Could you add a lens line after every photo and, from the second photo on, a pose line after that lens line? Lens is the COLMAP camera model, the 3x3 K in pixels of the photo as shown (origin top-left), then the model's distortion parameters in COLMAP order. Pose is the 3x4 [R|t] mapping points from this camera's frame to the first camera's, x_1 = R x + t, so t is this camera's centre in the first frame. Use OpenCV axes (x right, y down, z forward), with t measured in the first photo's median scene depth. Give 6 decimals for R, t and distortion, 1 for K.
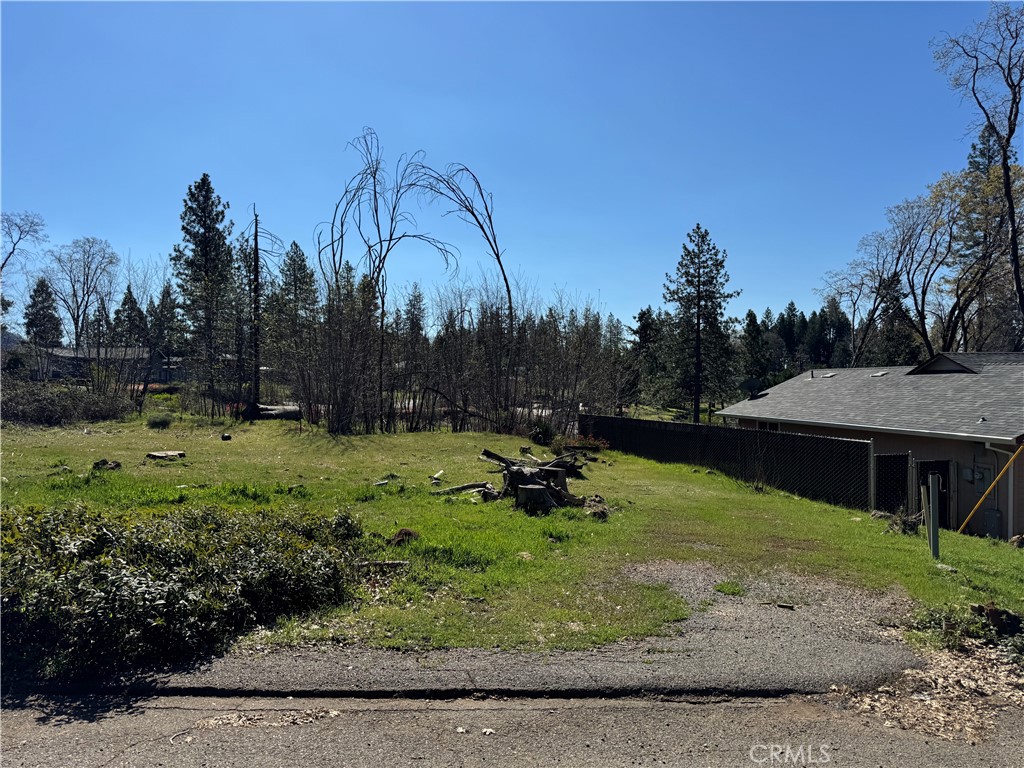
lens RADIAL K [[723.0, 0, 505.0], [0, 723.0, 383.9], [0, 0, 1]] dist [0.005108, -0.004744]
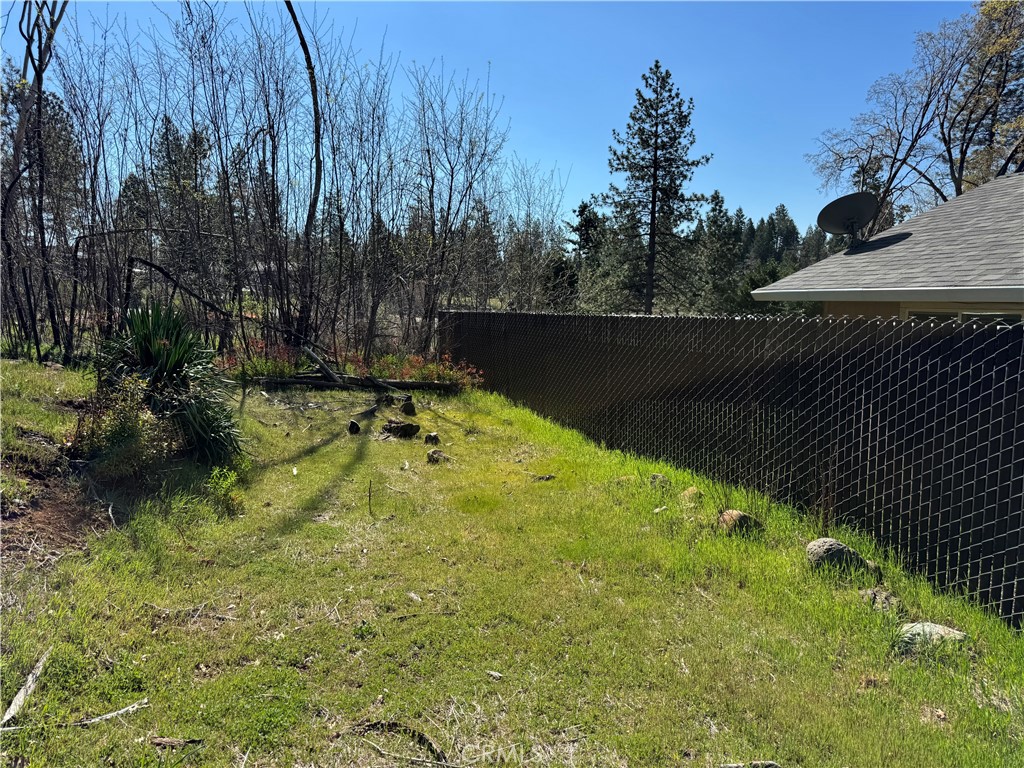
lens RADIAL K [[723.0, 0, 521.0], [0, 723.0, 389.1], [0, 0, 1]] dist [0.005108, -0.004744]
pose [[0.995018, -0.010916, 0.099100, 0.053805], [-0.001621, 0.992086, 0.125553, 0.016300], [-0.099686, -0.125089, 0.987125, 0.249734]]
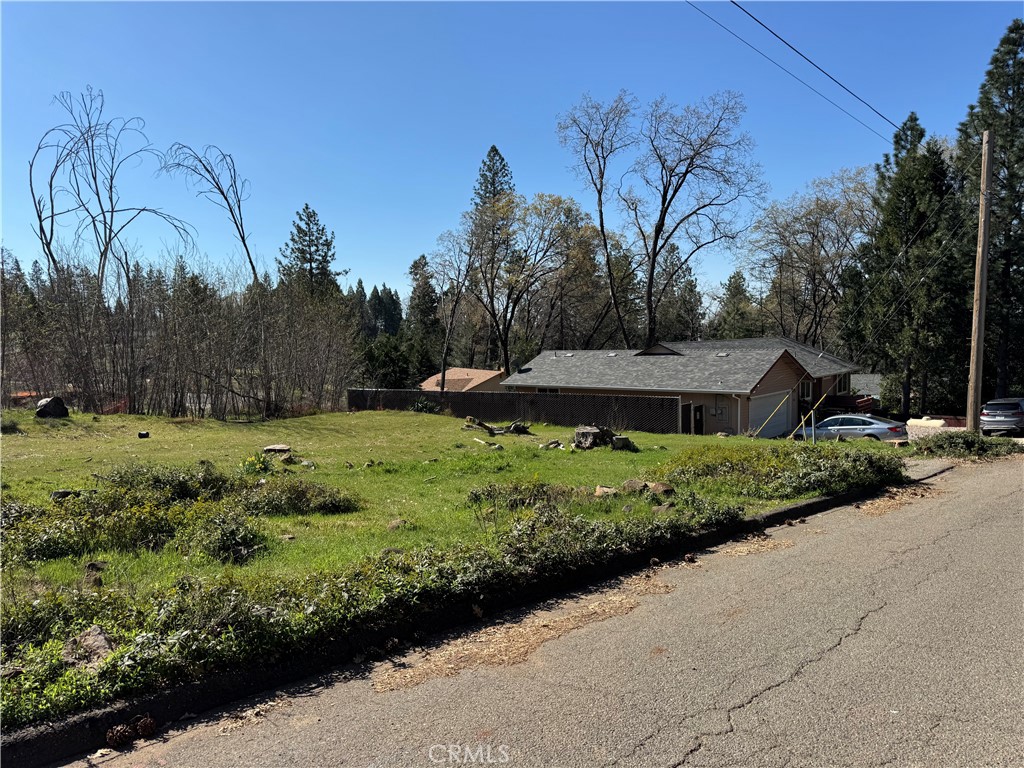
lens RADIAL K [[723.0, 0, 510.7], [0, 723.0, 387.1], [0, 0, 1]] dist [0.005108, -0.004744]
pose [[0.751855, -0.055824, 0.656961, -0.227060], [0.015549, 0.997633, 0.066977, -0.016814], [-0.659145, -0.040142, 0.750943, -0.018647]]
